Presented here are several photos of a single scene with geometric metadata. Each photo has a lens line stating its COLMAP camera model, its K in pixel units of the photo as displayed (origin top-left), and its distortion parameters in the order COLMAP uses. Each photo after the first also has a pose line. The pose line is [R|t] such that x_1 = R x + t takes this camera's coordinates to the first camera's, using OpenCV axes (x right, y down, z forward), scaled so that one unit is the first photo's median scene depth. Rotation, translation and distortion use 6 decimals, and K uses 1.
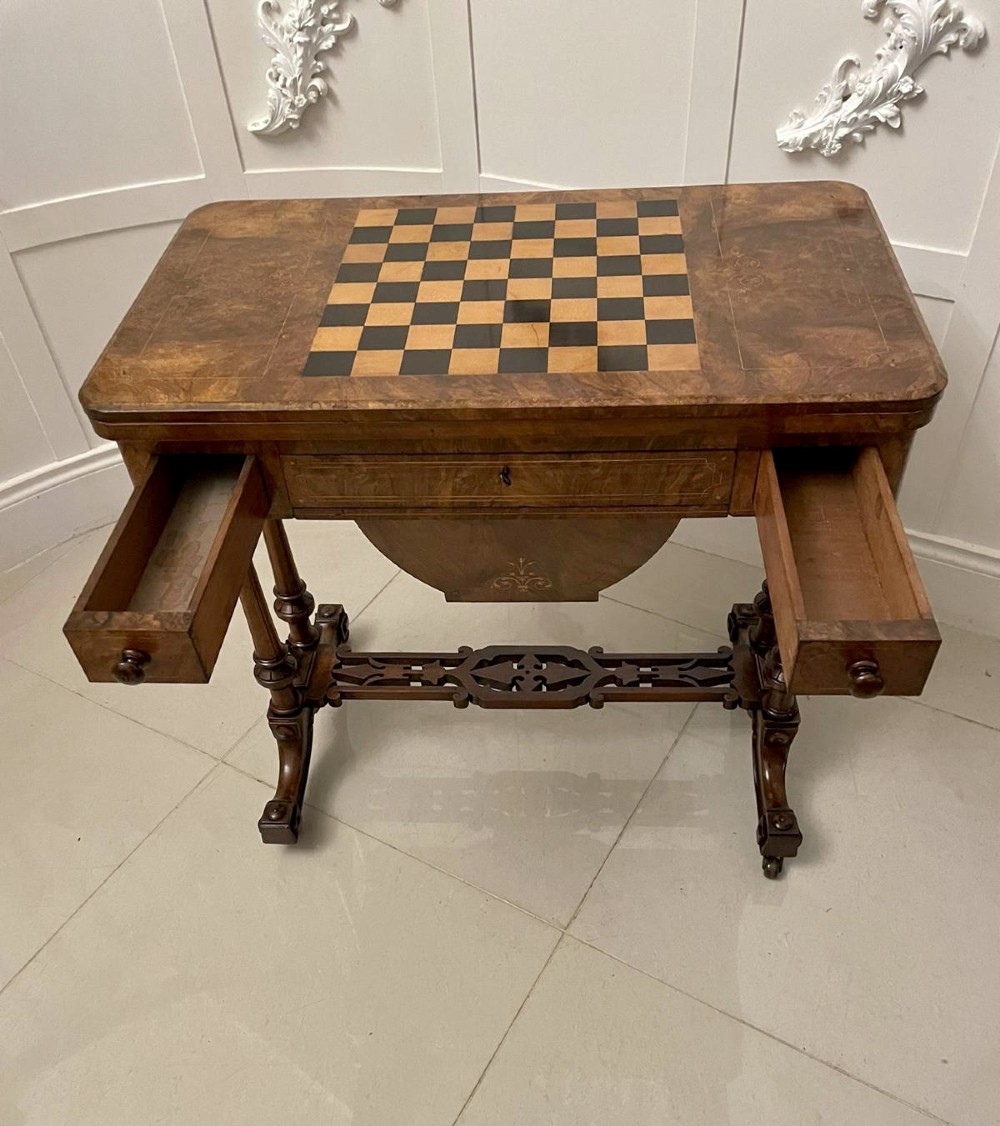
lens RADIAL K [[1008.5, 0, 488.4], [0, 1008.5, 660.9], [0, 0, 1]] dist [0.073075, -0.106290]
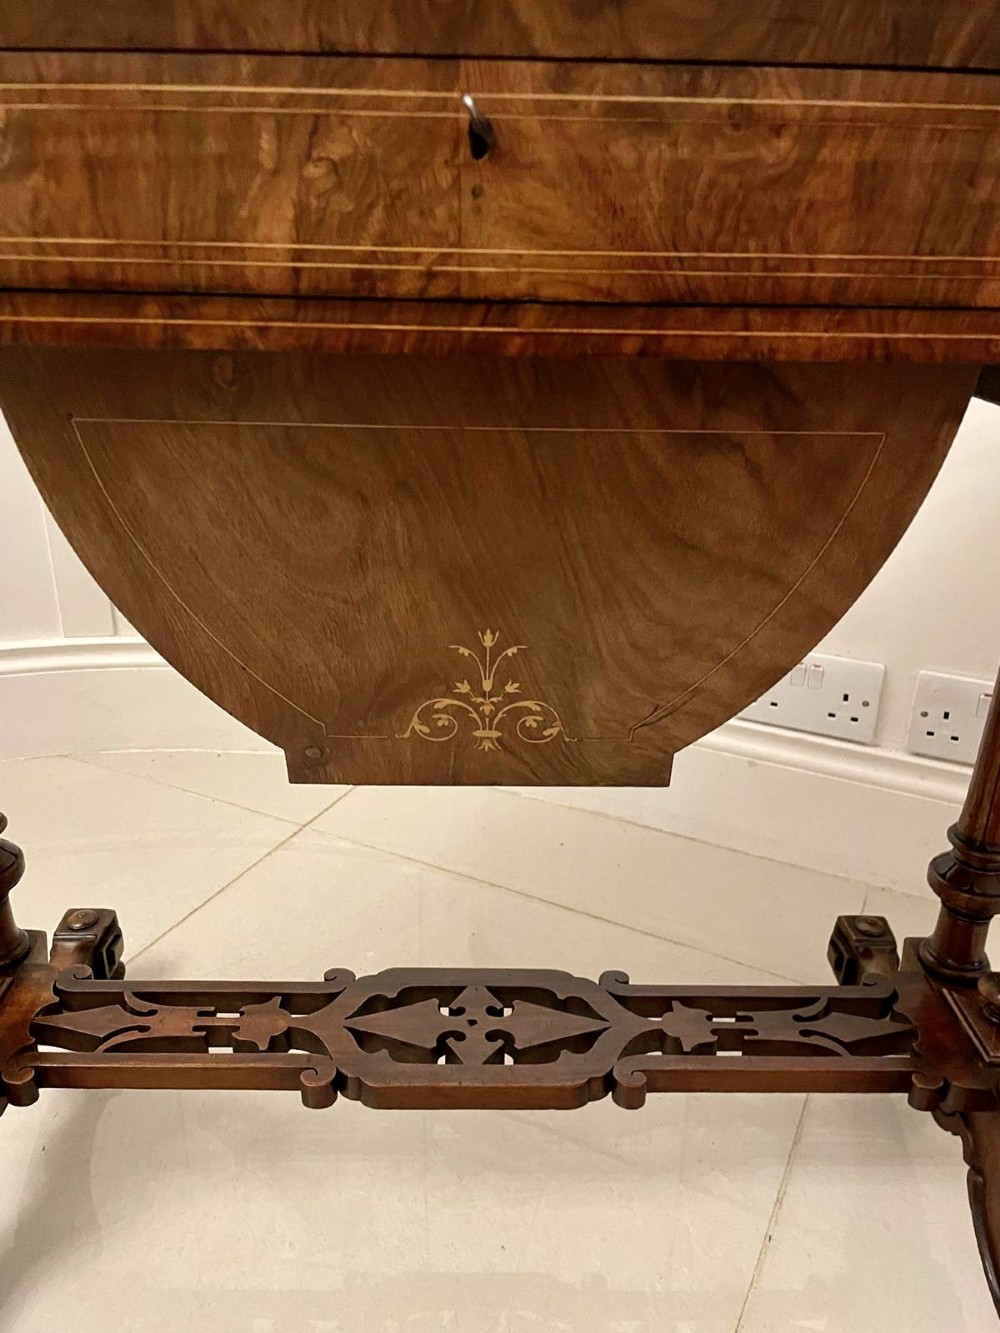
lens RADIAL K [[1018.7, 0, 508.5], [0, 1018.7, 661.5], [0, 0, 1]] dist [0.073020, -0.110258]
pose [[0.994246, 0.046299, 0.096597, 0.003114], [-0.003157, 0.914043, -0.405605, 0.063168], [-0.107072, 0.402966, 0.908930, 0.637526]]
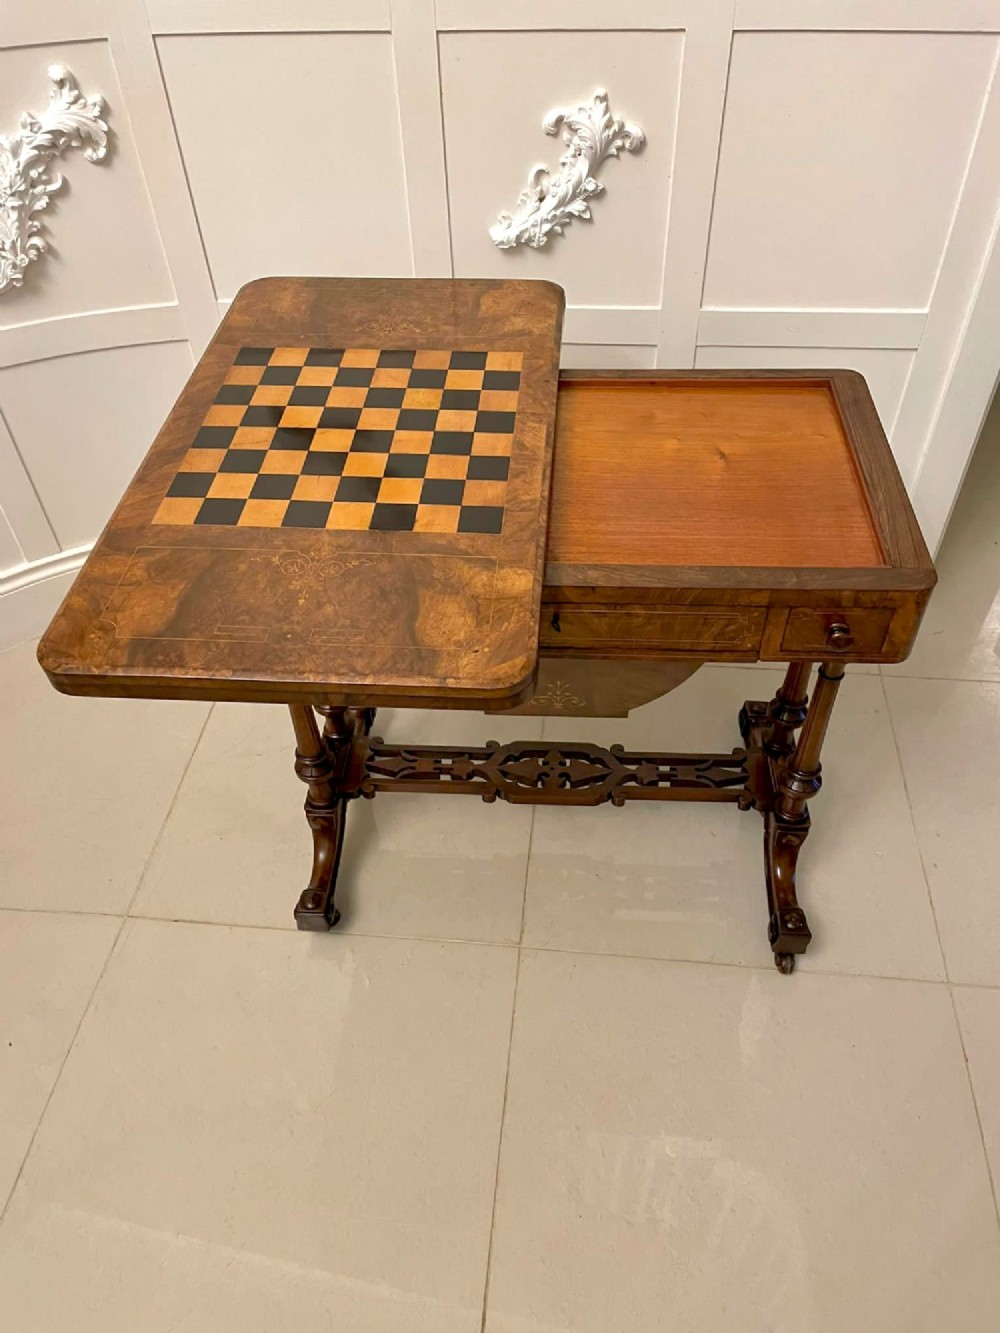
lens RADIAL K [[1009.1, 0, 500.0], [0, 1009.1, 666.5], [0, 0, 1]] dist [0.073750, -0.112324]
pose [[0.999460, 0.022000, 0.024426, -0.055362], [-0.021457, 0.999521, -0.022285, -0.088712], [-0.024905, 0.021749, 0.999453, -0.069293]]
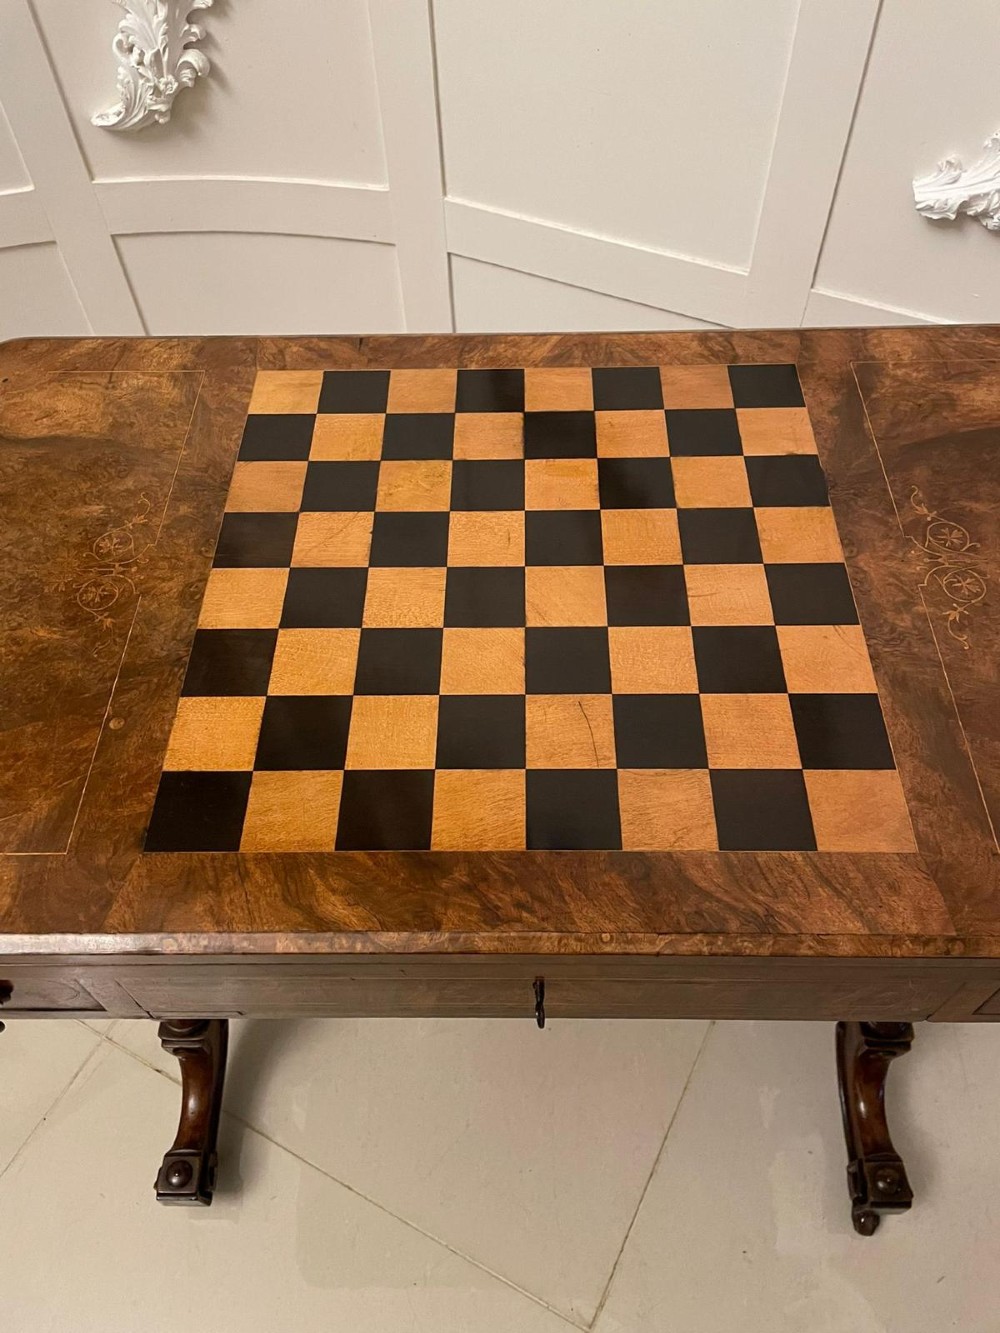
lens RADIAL K [[1009.8, 0, 495.2], [0, 1009.8, 660.7], [0, 0, 1]] dist [0.076991, -0.114644]
pose [[0.998105, -0.021457, 0.057672, -0.027072], [0.014165, 0.992181, 0.123997, -0.347478], [-0.059881, -0.122945, 0.990605, 0.390278]]
